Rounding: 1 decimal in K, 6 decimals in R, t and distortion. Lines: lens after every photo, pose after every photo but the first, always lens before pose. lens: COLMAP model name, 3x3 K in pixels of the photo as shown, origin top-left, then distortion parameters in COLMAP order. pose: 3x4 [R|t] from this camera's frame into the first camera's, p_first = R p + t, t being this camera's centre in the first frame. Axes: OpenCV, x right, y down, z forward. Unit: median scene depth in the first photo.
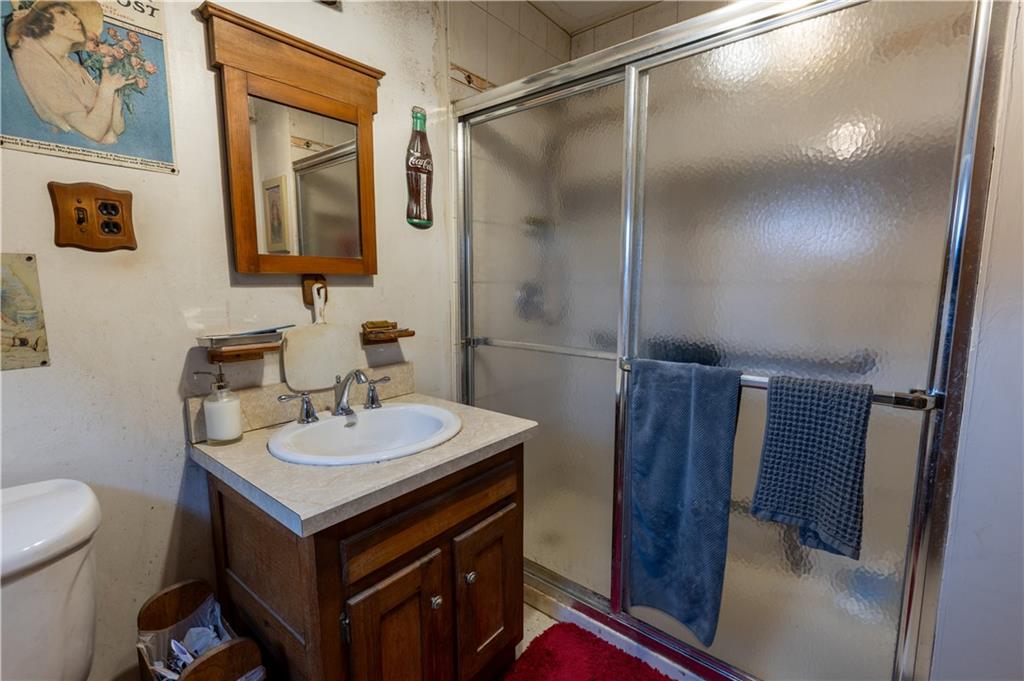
lens RADIAL K [[465.6, 0, 513.7], [0, 465.6, 339.8], [0, 0, 1]] dist [0.002785, -0.000822]
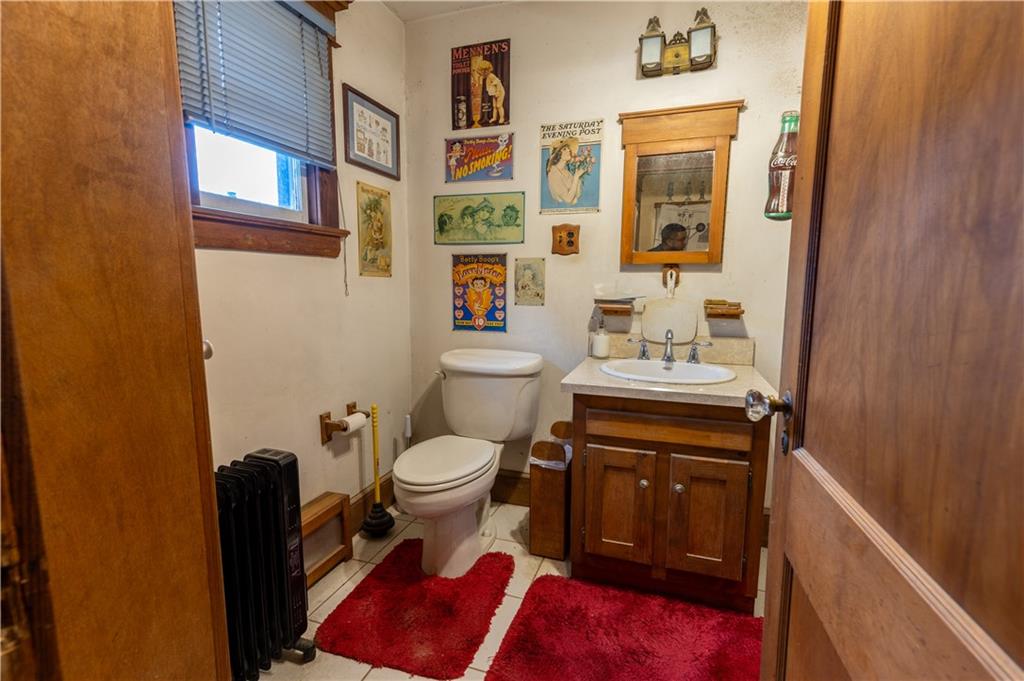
lens RADIAL K [[465.6, 0, 511.0], [0, 465.6, 341.4], [0, 0, 1]] dist [0.002785, -0.000822]
pose [[0.323066, 0.122017, -0.938478, 0.930701], [-0.123846, 0.988577, 0.085897, 0.042355], [0.938238, 0.088476, 0.334486, 0.069949]]
